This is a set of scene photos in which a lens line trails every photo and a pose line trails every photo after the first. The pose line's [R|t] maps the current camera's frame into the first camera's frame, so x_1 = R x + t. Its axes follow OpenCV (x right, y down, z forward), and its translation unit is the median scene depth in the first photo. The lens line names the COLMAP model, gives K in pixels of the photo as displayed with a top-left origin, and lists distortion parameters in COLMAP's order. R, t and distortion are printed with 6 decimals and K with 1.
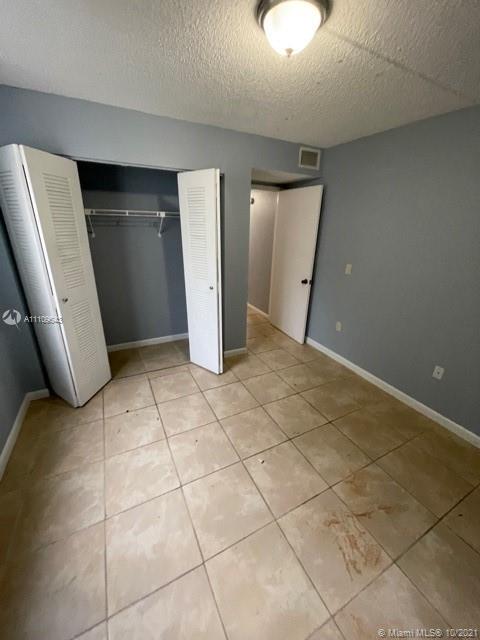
lens RADIAL K [[256.3, 0, 243.2], [0, 256.3, 326.3], [0, 0, 1]] dist [-0.004665, 0.000356]
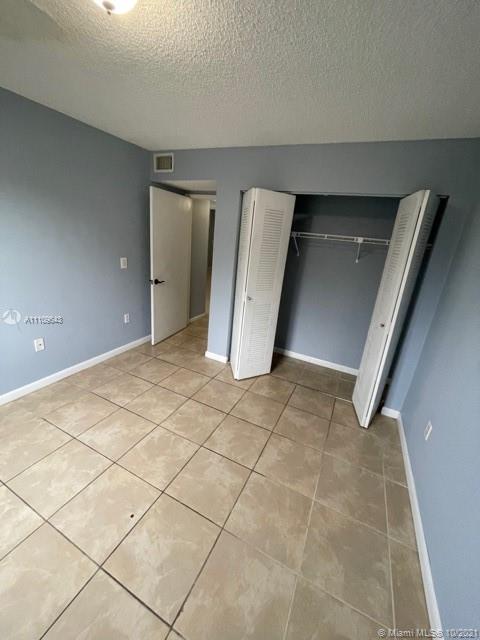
lens RADIAL K [[256.3, 0, 245.6], [0, 256.3, 316.4], [0, 0, 1]] dist [-0.004665, 0.000356]
pose [[0.599611, 0.269593, -0.753516, 0.322297], [-0.370148, 0.928214, 0.037551, -0.054596], [0.709547, 0.256396, 0.656356, 0.163213]]
